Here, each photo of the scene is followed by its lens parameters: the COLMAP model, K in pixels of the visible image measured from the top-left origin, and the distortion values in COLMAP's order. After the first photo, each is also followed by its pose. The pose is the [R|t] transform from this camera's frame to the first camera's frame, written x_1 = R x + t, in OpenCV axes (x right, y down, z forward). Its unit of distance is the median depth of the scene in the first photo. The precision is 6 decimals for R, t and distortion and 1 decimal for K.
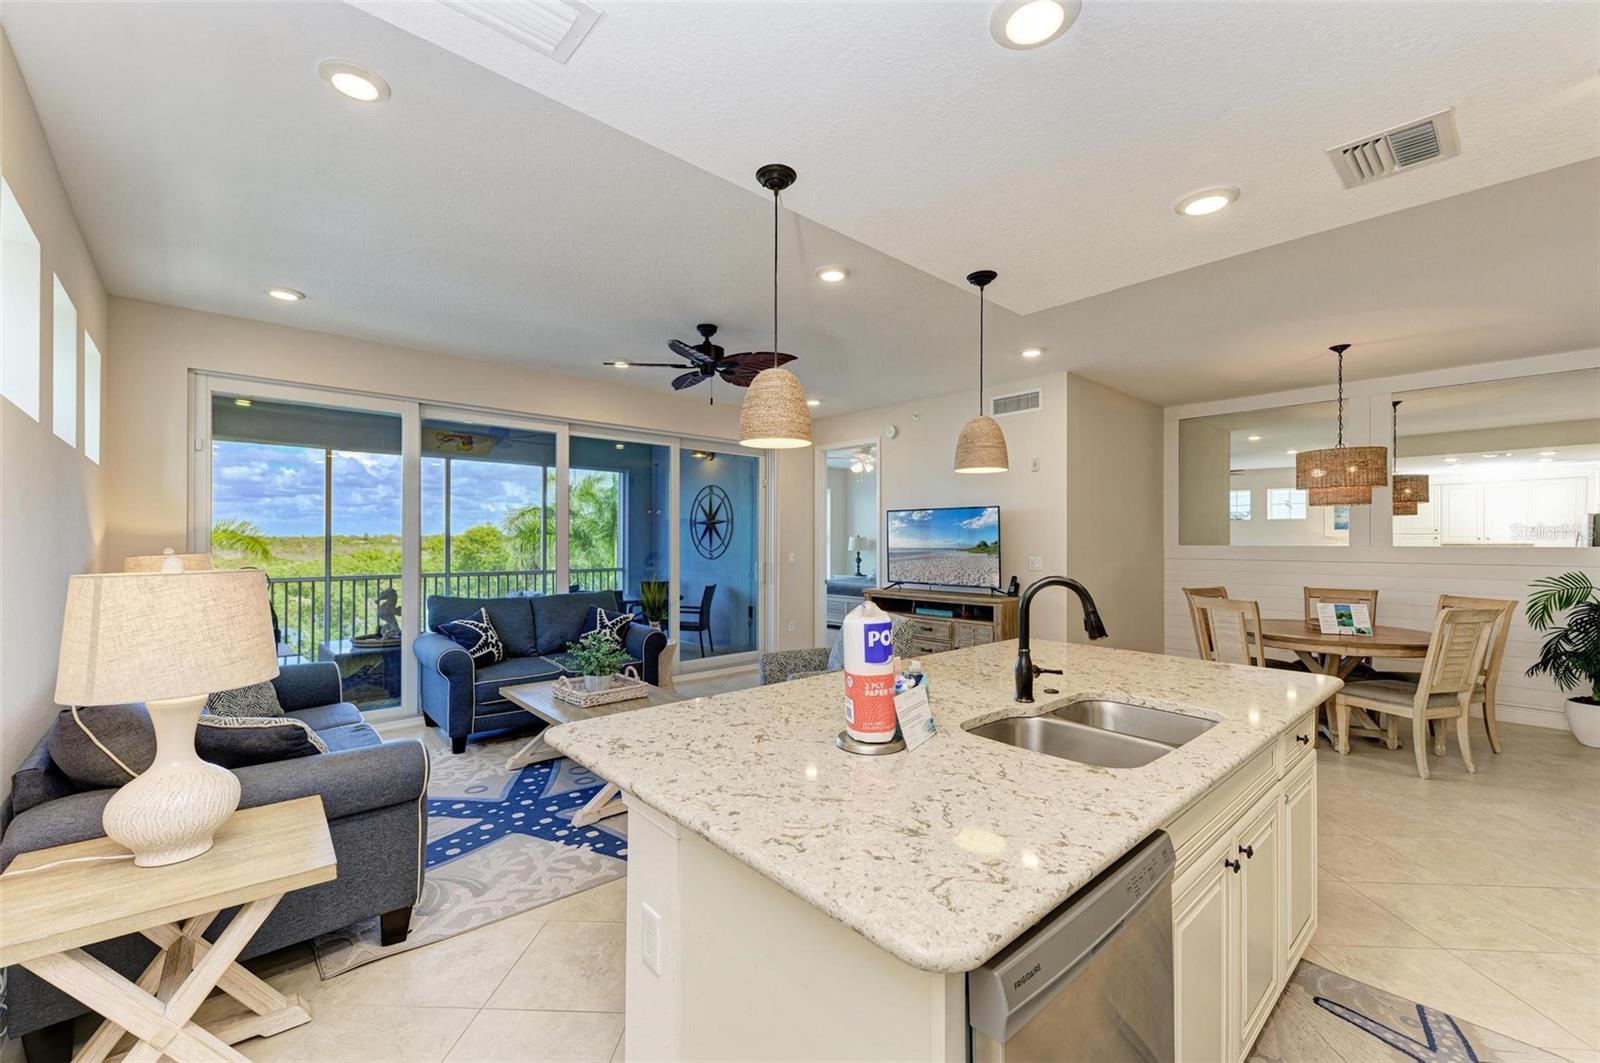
lens RADIAL K [[648.7, 0, 801.1], [0, 648.7, 539.0], [0, 0, 1]] dist [0.018987, -0.007035]
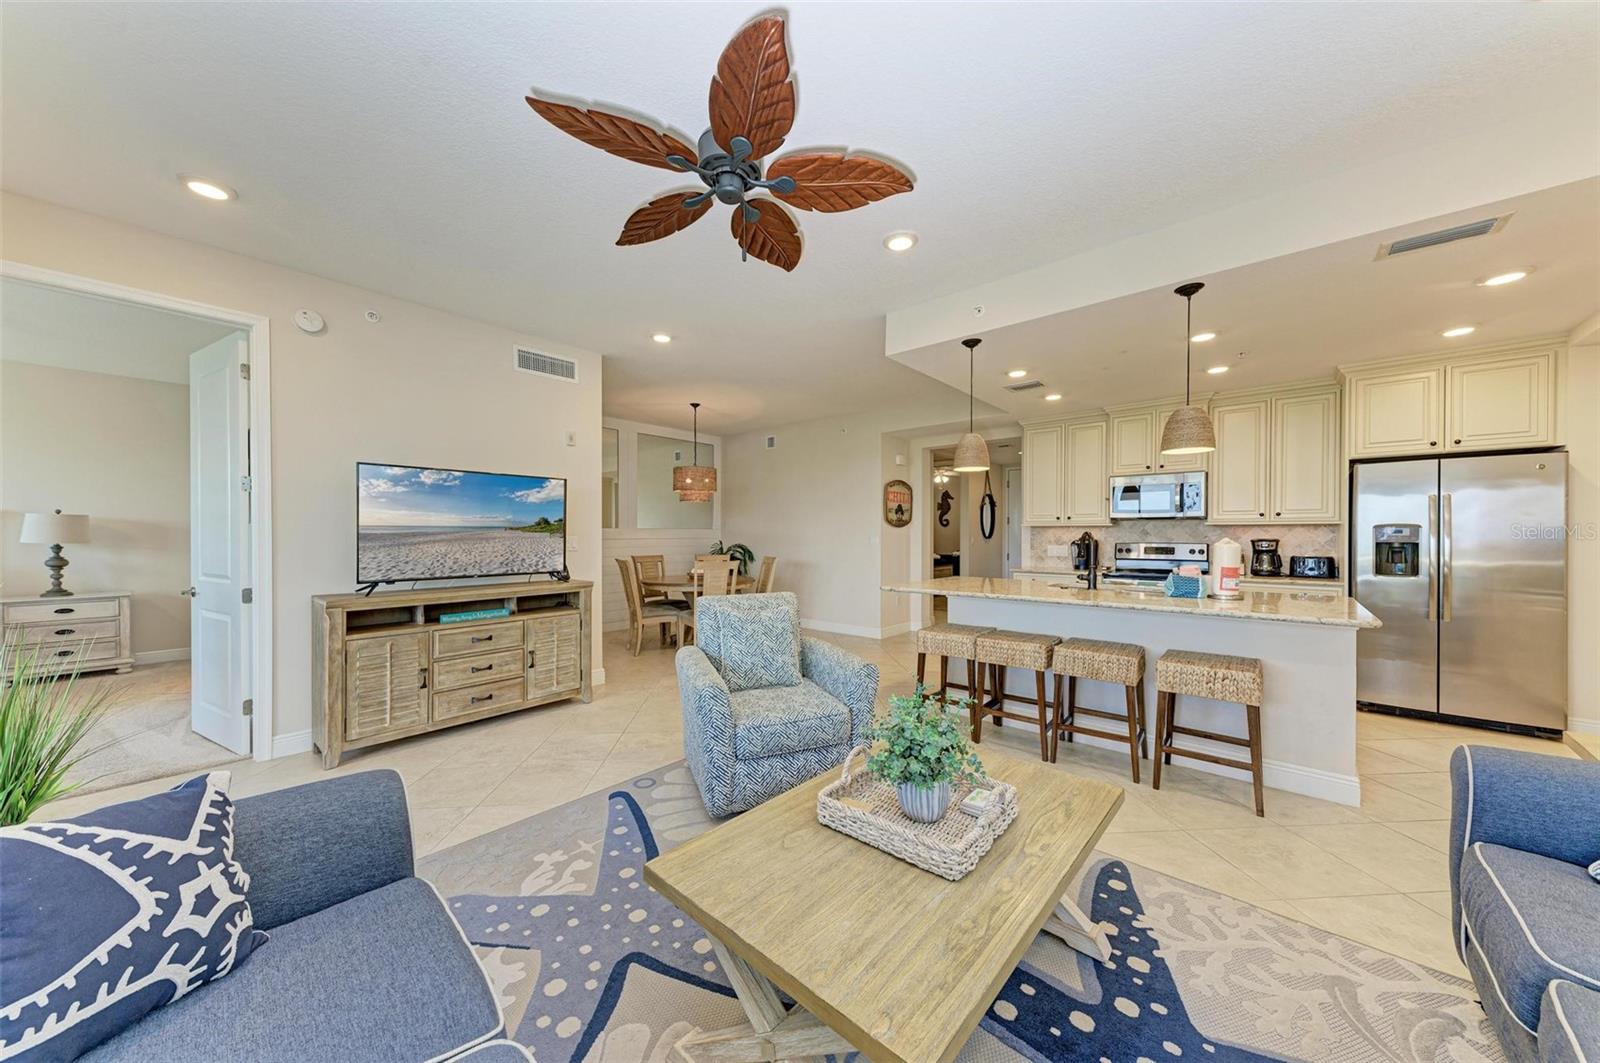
lens RADIAL K [[543.1, 0, 800.7], [0, 543.1, 538.5], [0, 0, 1]] dist [0.012185, -0.001411]
pose [[-0.115352, -0.008496, 0.993288, -0.562092], [-0.002016, 0.999963, 0.008319, 0.028336], [-0.993323, -0.001043, -0.115365, 0.918558]]
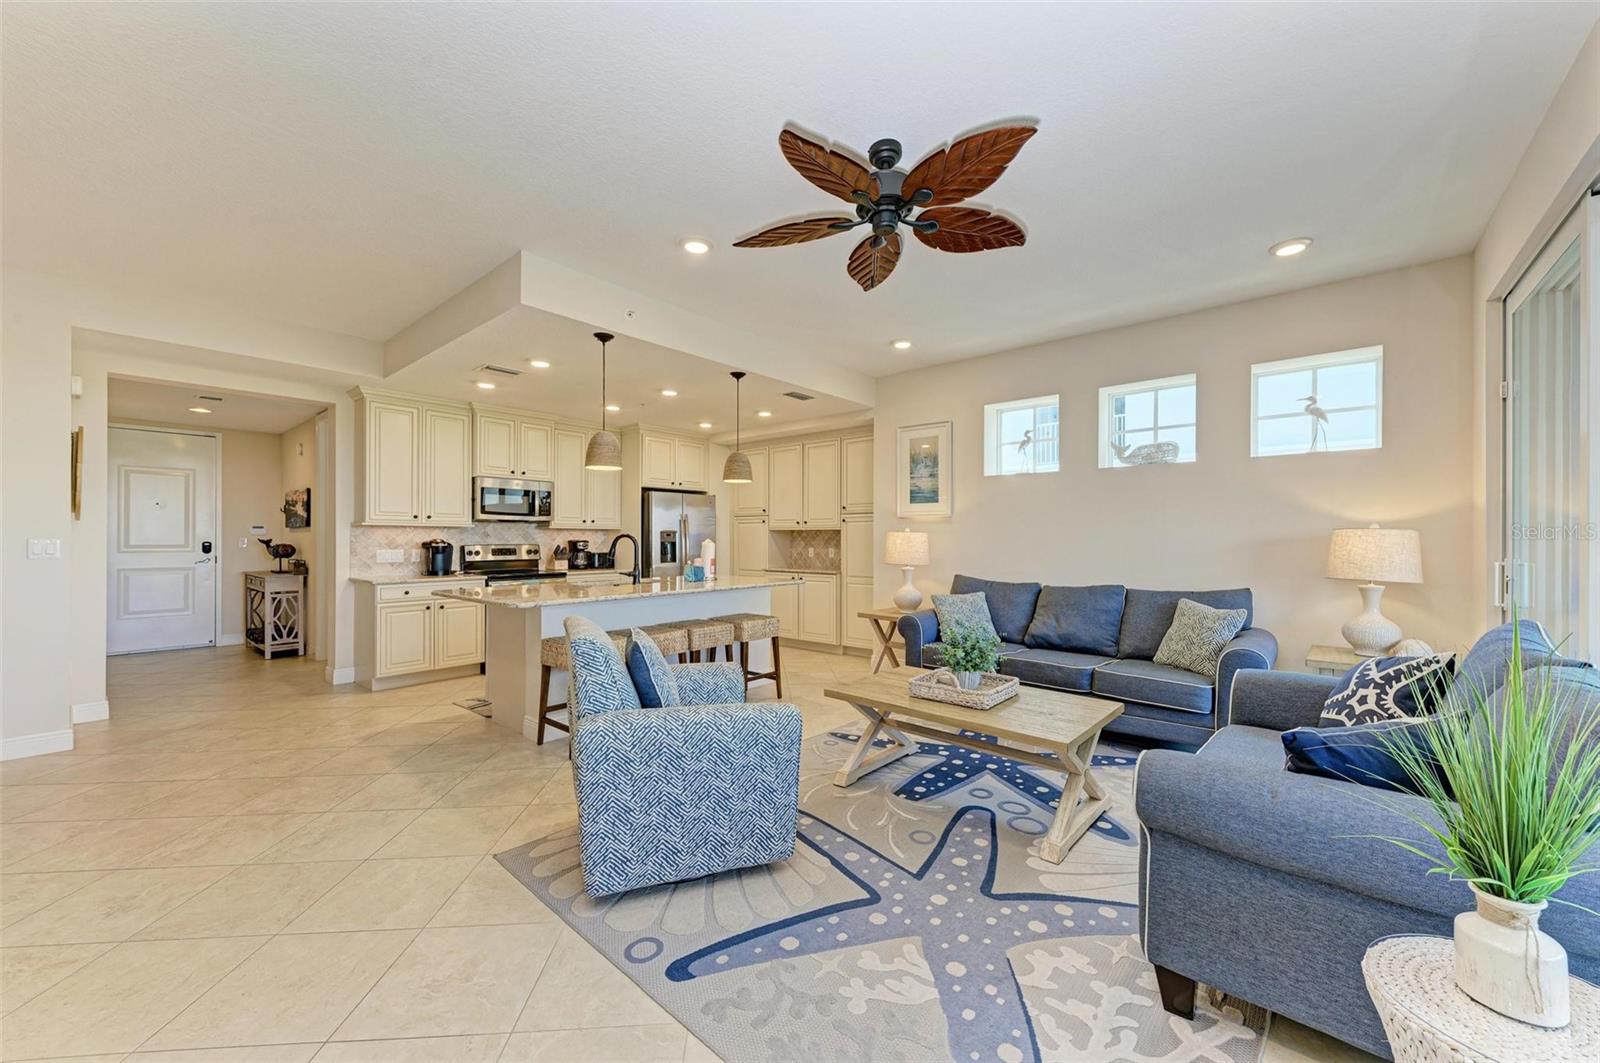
lens RADIAL K [[604.9, 0, 799.5], [0, 604.9, 537.9], [0, 0, 1]] dist [0.011070, -0.003449]
pose [[-0.993270, -0.004567, -0.115736, -0.002363], [-0.004258, 0.999987, -0.002912, 0.032600], [0.115748, -0.002399, -0.993276, 1.431064]]
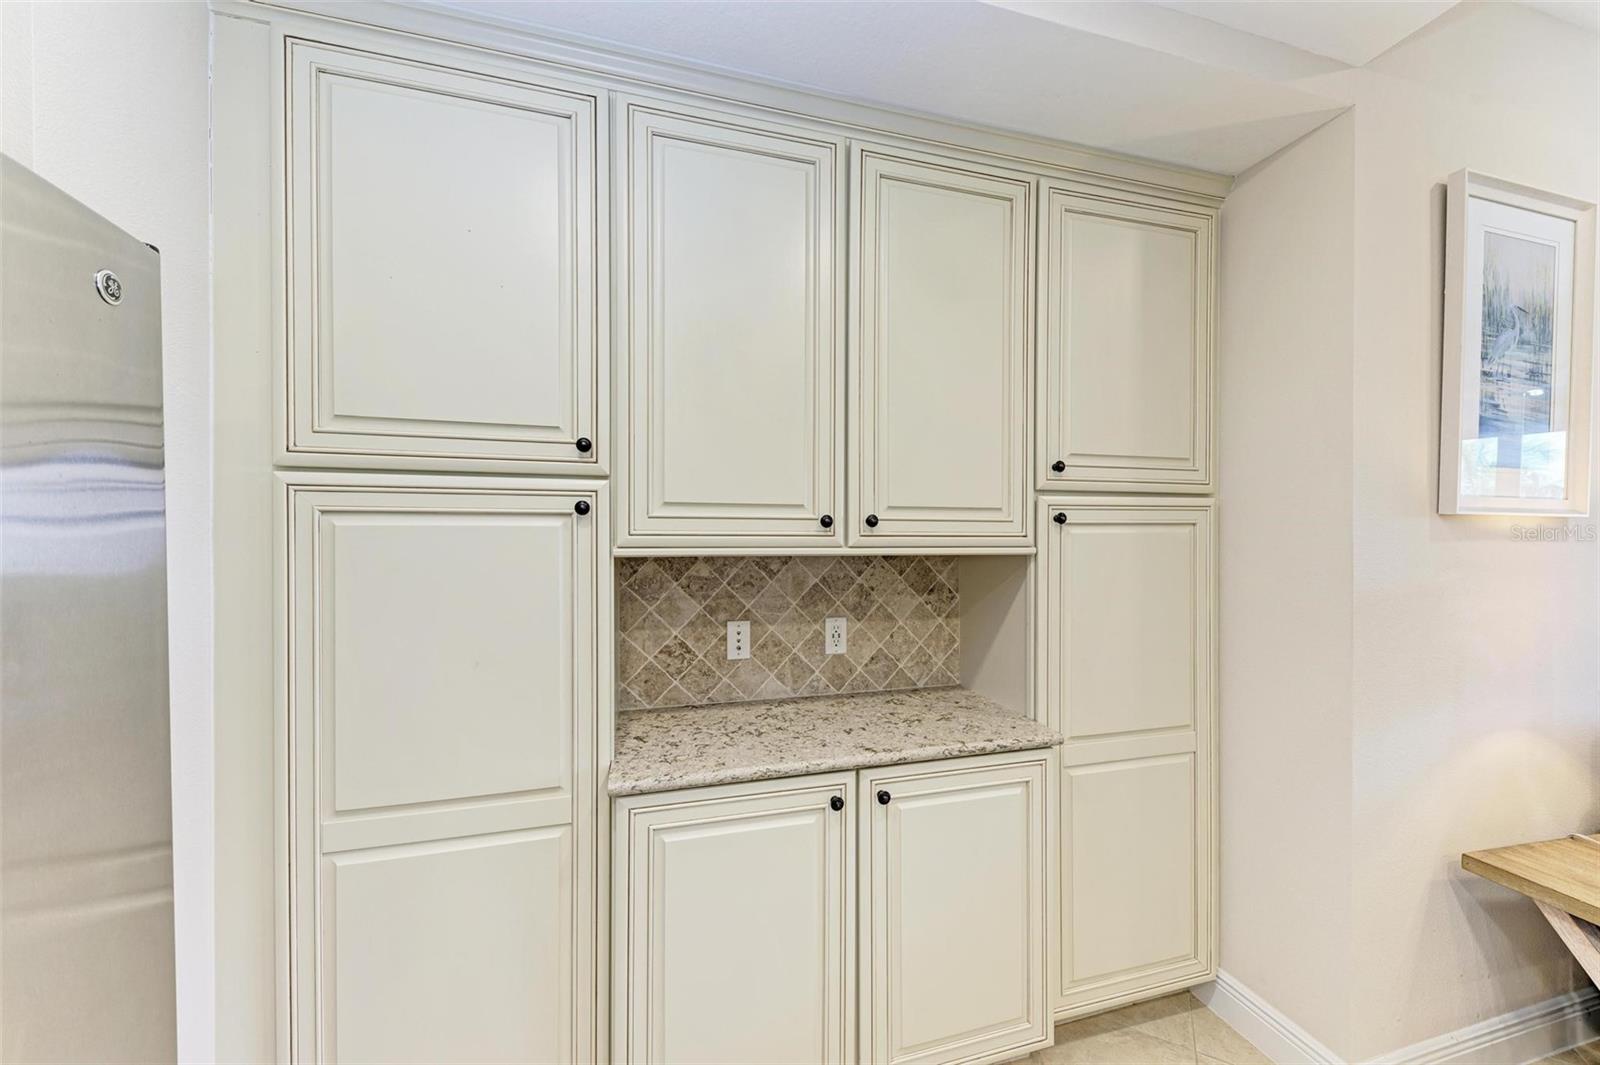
lens RADIAL K [[578.1, 0, 801.3], [0, 578.1, 540.0], [0, 0, 1]] dist [0.012264, -0.003571]
pose [[-0.457523, 0.001456, -0.889197, 0.096010], [0.000129, 0.999999, 0.001571, -0.000233], [0.889198, 0.000604, -0.457523, 0.084453]]
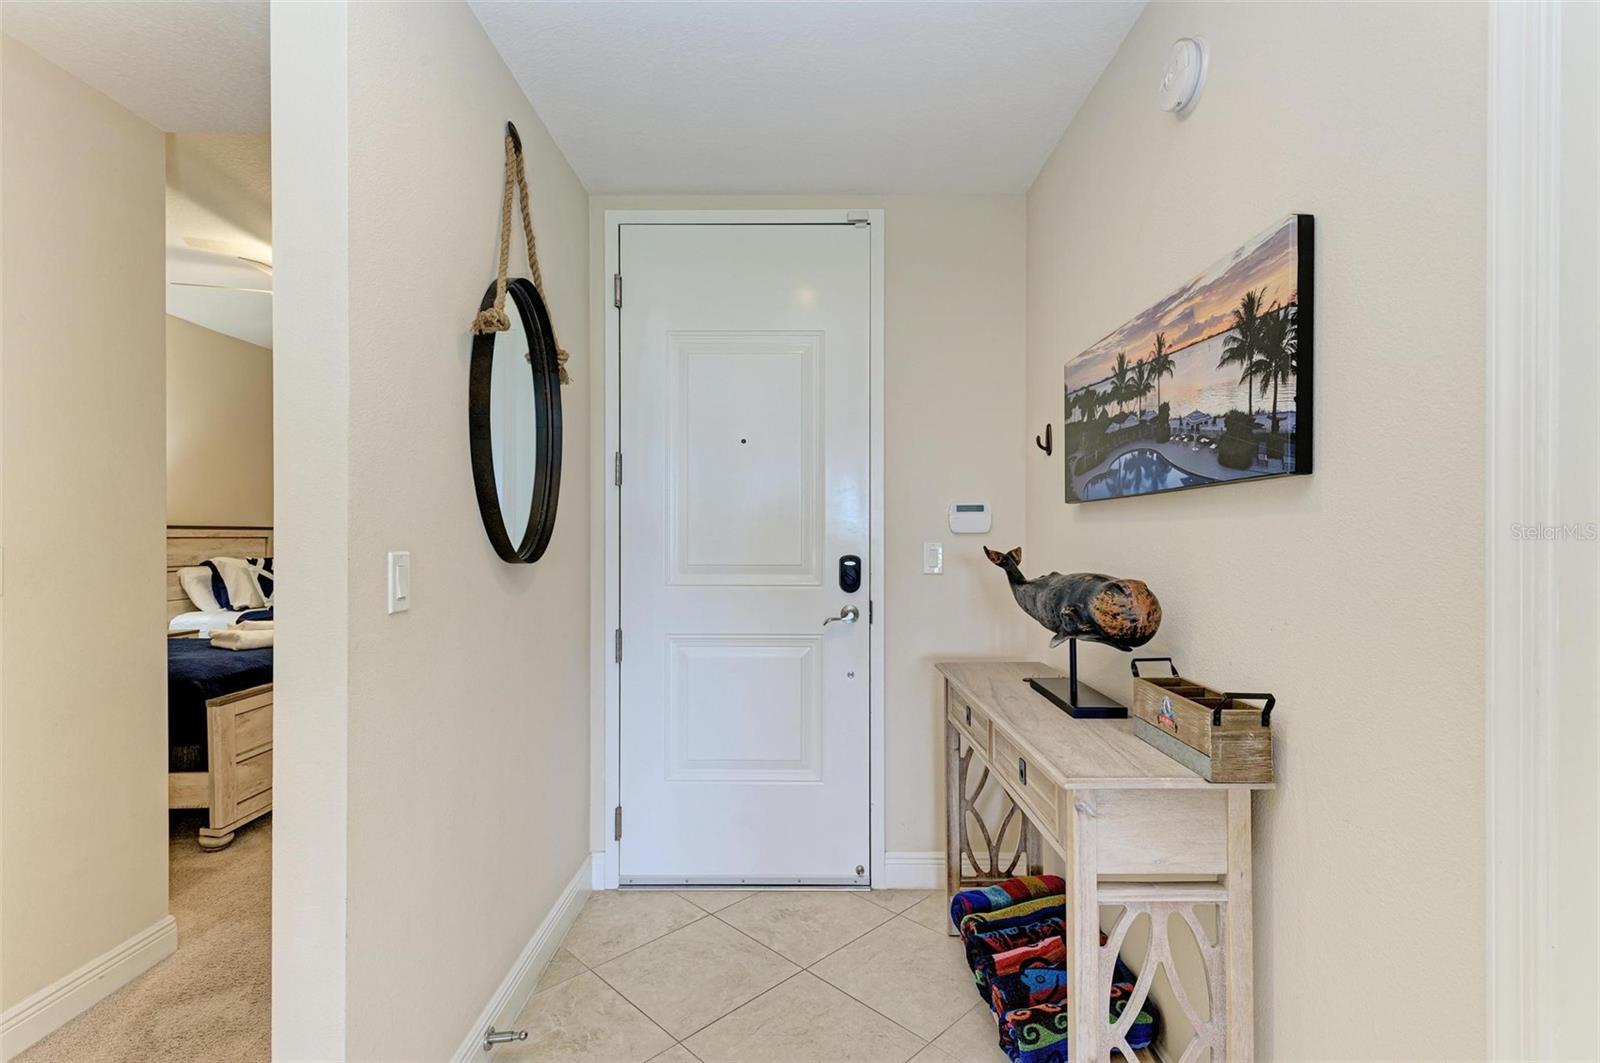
lens RADIAL K [[738.2, 0, 811.2], [0, 738.2, 536.5], [0, 0, 1]] dist [0.003062, 0.000213]
pose [[-0.740049, -0.003497, 0.672544, 0.909153], [-0.004541, 0.999990, 0.000203, 0.029278], [-0.672538, -0.002904, -0.740057, 0.217186]]
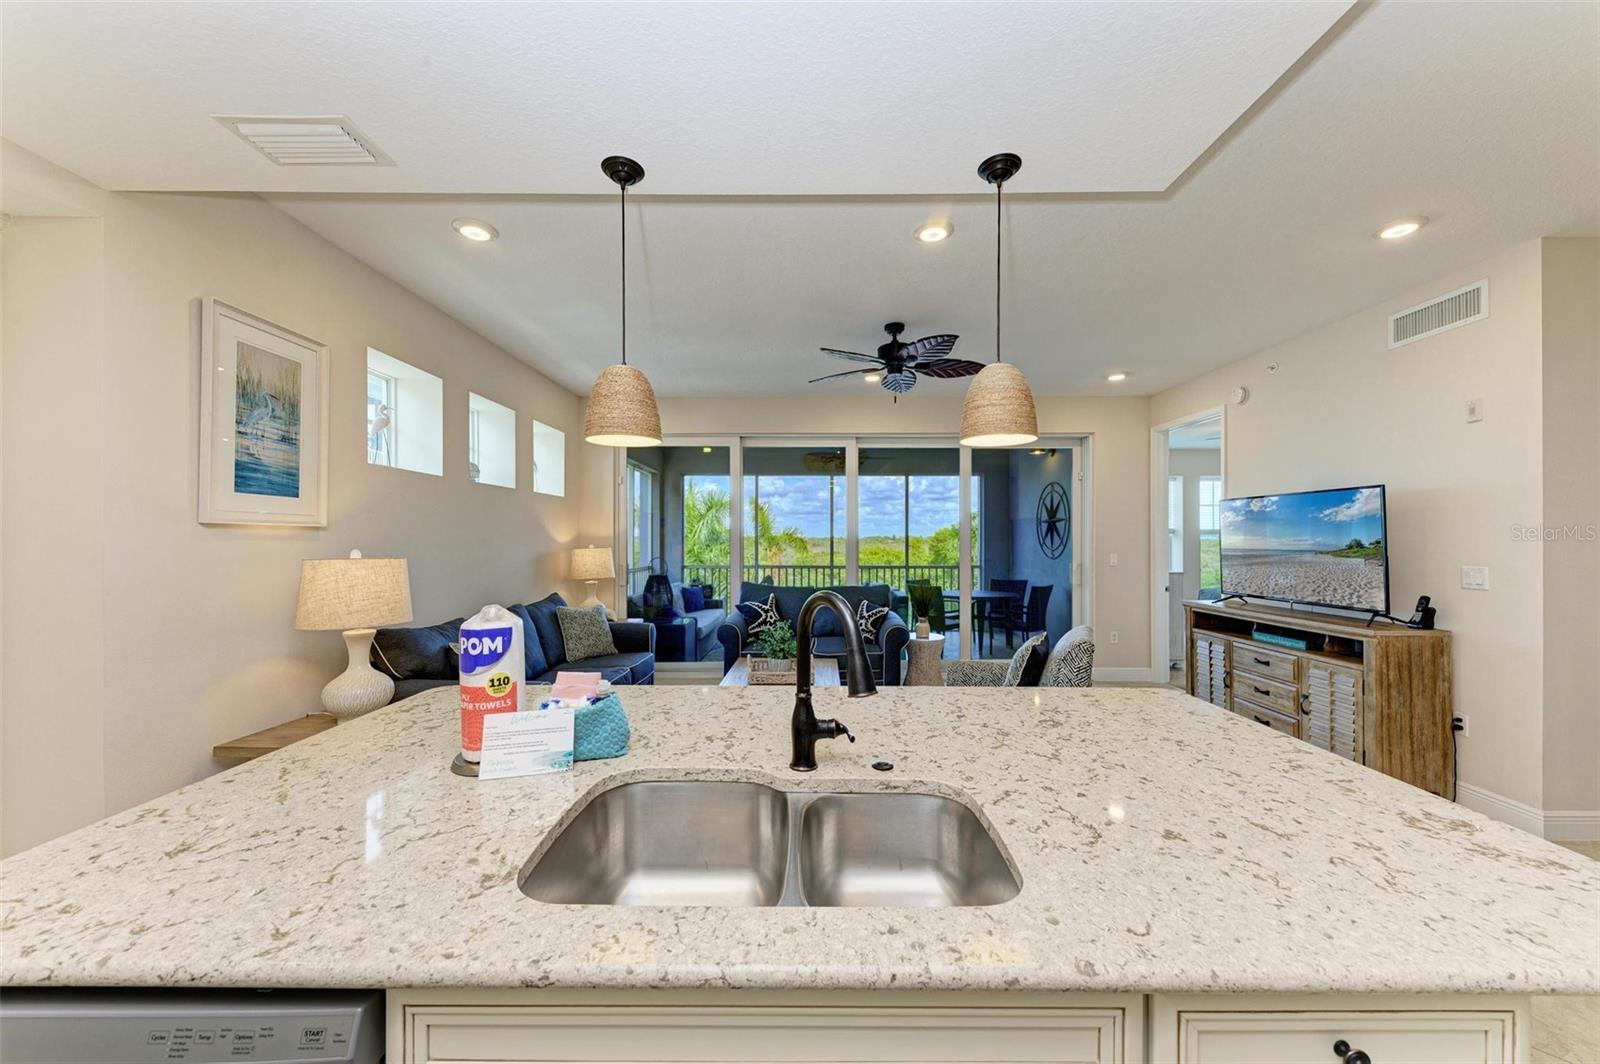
lens RADIAL K [[578.1, 0, 803.6], [0, 578.1, 537.9], [0, 0, 1]] dist [0.012264, -0.003571]
pose [[0.736956, -0.003789, -0.675930, 0.326159], [0.003217, 0.999993, -0.002099, 0.001160], [0.675933, -0.000627, 0.736963, 0.229688]]
